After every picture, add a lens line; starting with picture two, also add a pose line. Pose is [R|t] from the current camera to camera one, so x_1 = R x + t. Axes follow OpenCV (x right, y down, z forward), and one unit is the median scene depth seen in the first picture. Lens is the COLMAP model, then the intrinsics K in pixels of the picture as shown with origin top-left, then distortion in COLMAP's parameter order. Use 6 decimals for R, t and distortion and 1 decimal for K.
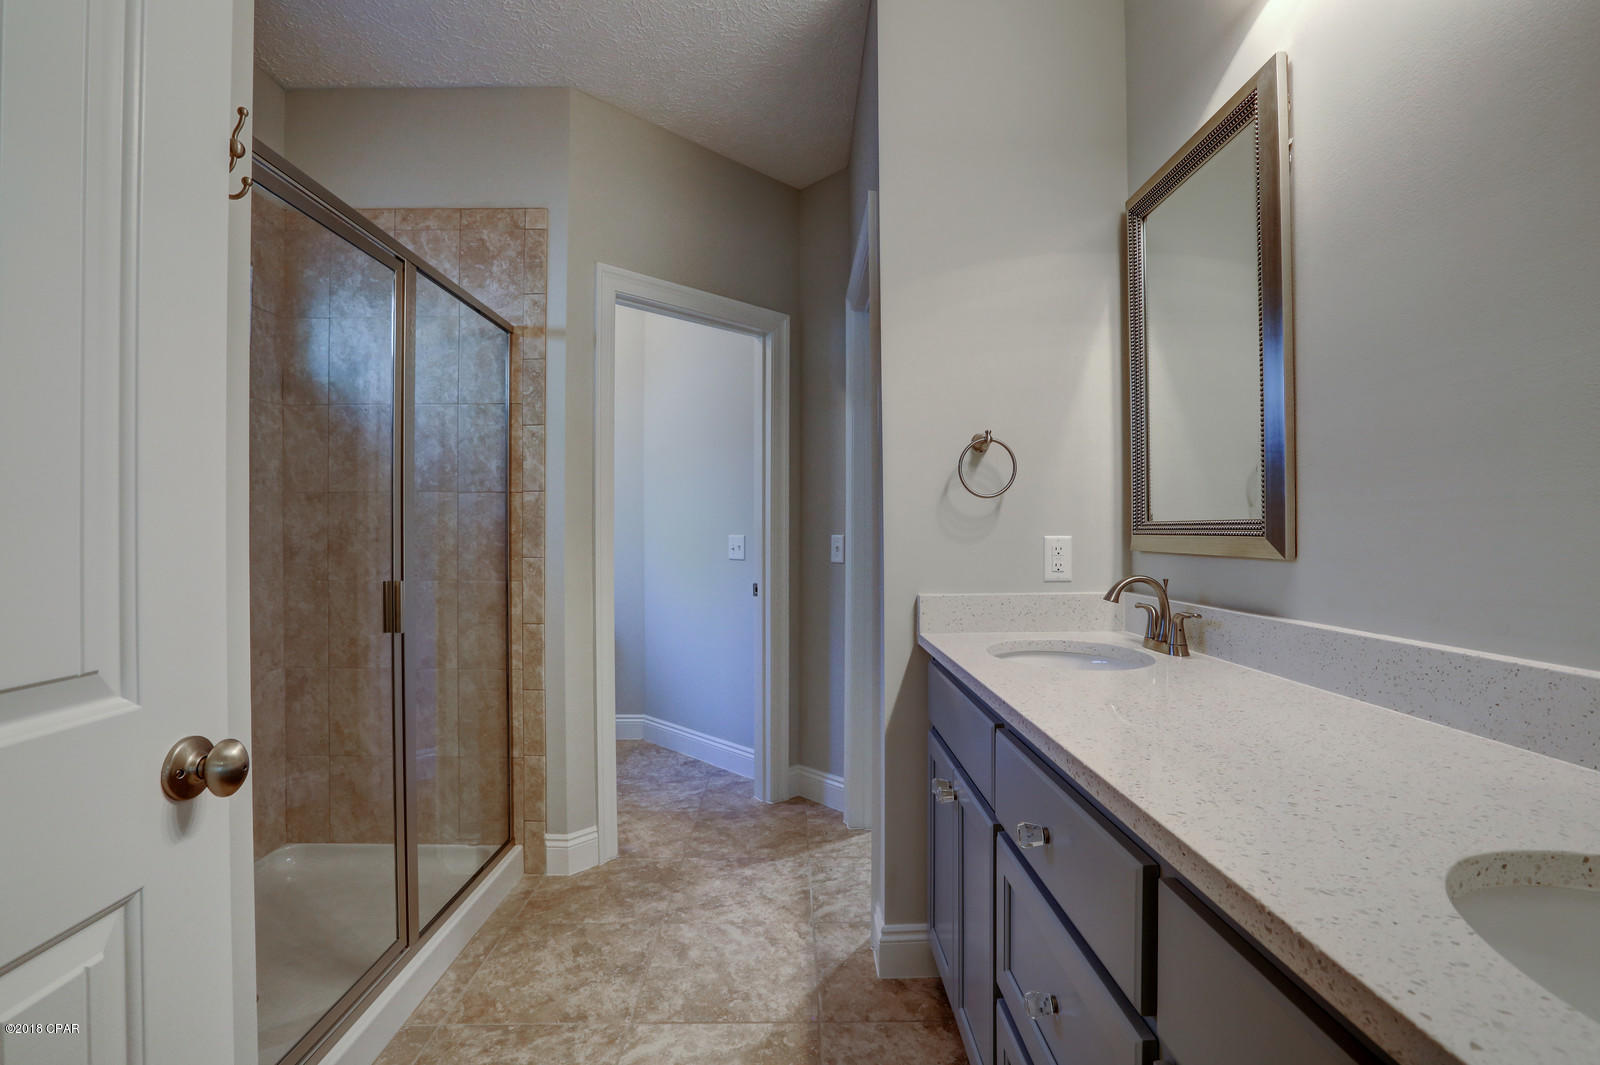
lens RADIAL K [[739.8, 0, 800.2], [0, 739.8, 530.3], [0, 0, 1]] dist [-0.024074, 0.003813]
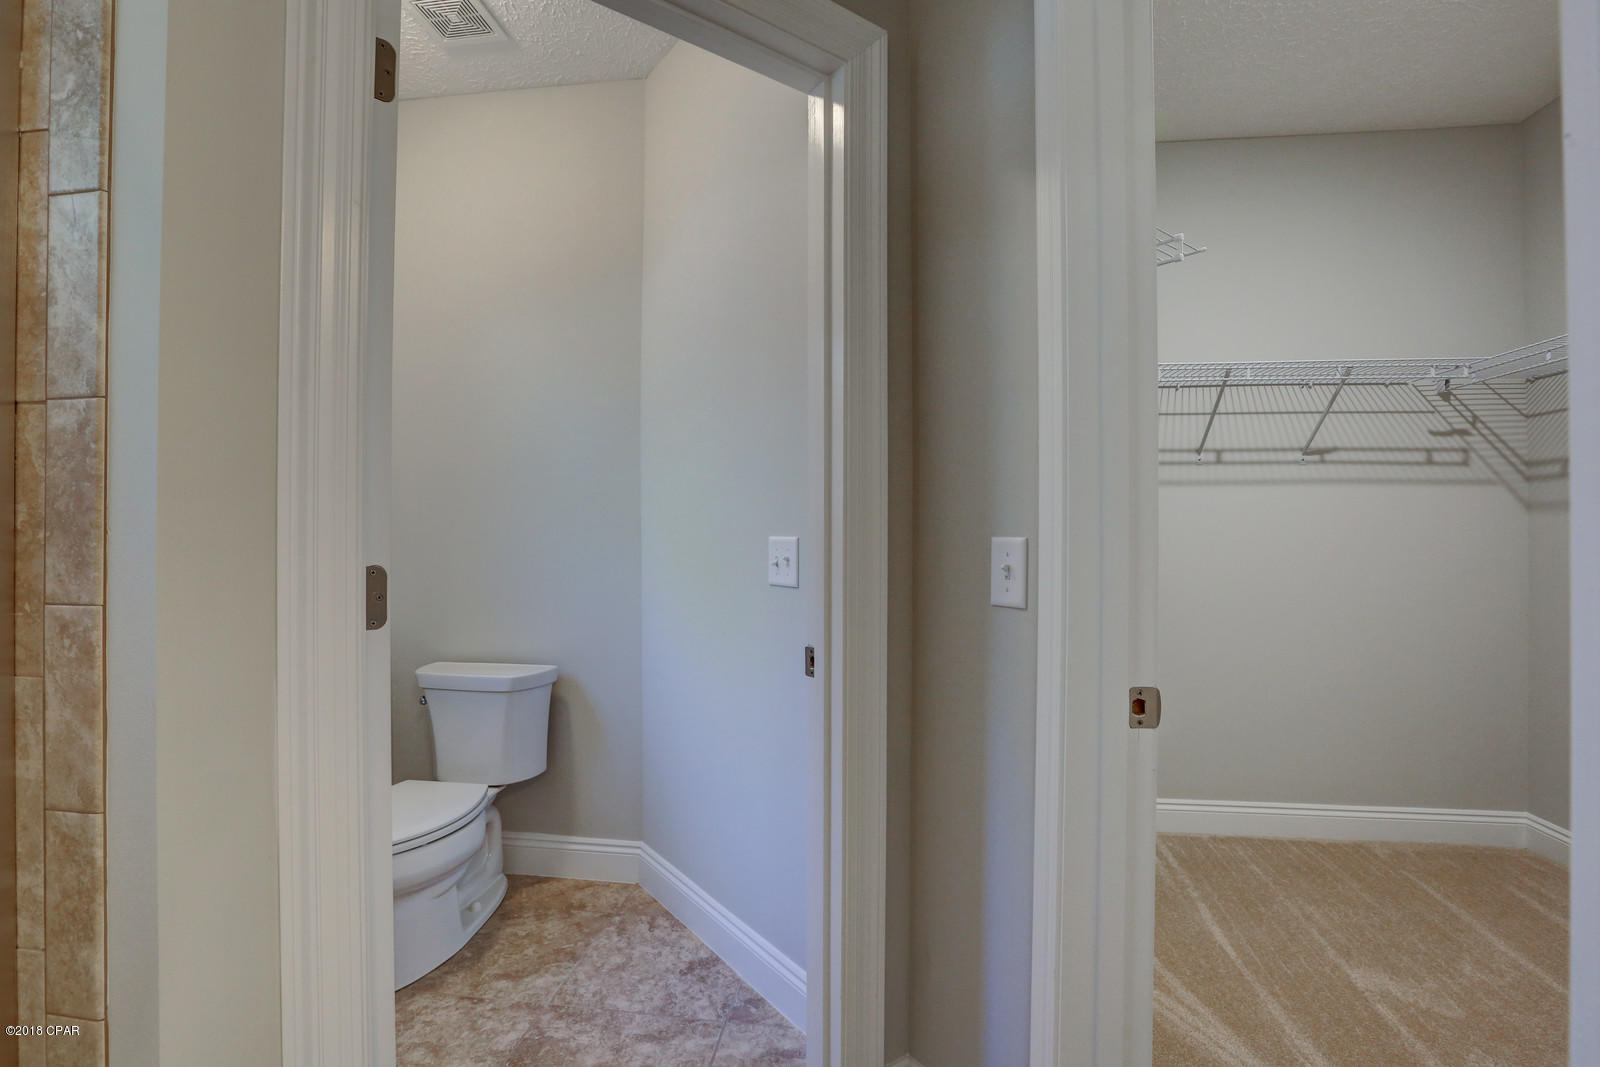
lens RADIAL K [[739.8, 0, 785.4], [0, 739.8, 533.7], [0, 0, 1]] dist [-0.024074, 0.003813]
pose [[0.986796, 0.000732, -0.161969, -0.004906], [-0.000561, 0.999999, 0.001105, 0.005605], [0.161970, -0.001000, 0.986795, 0.731080]]
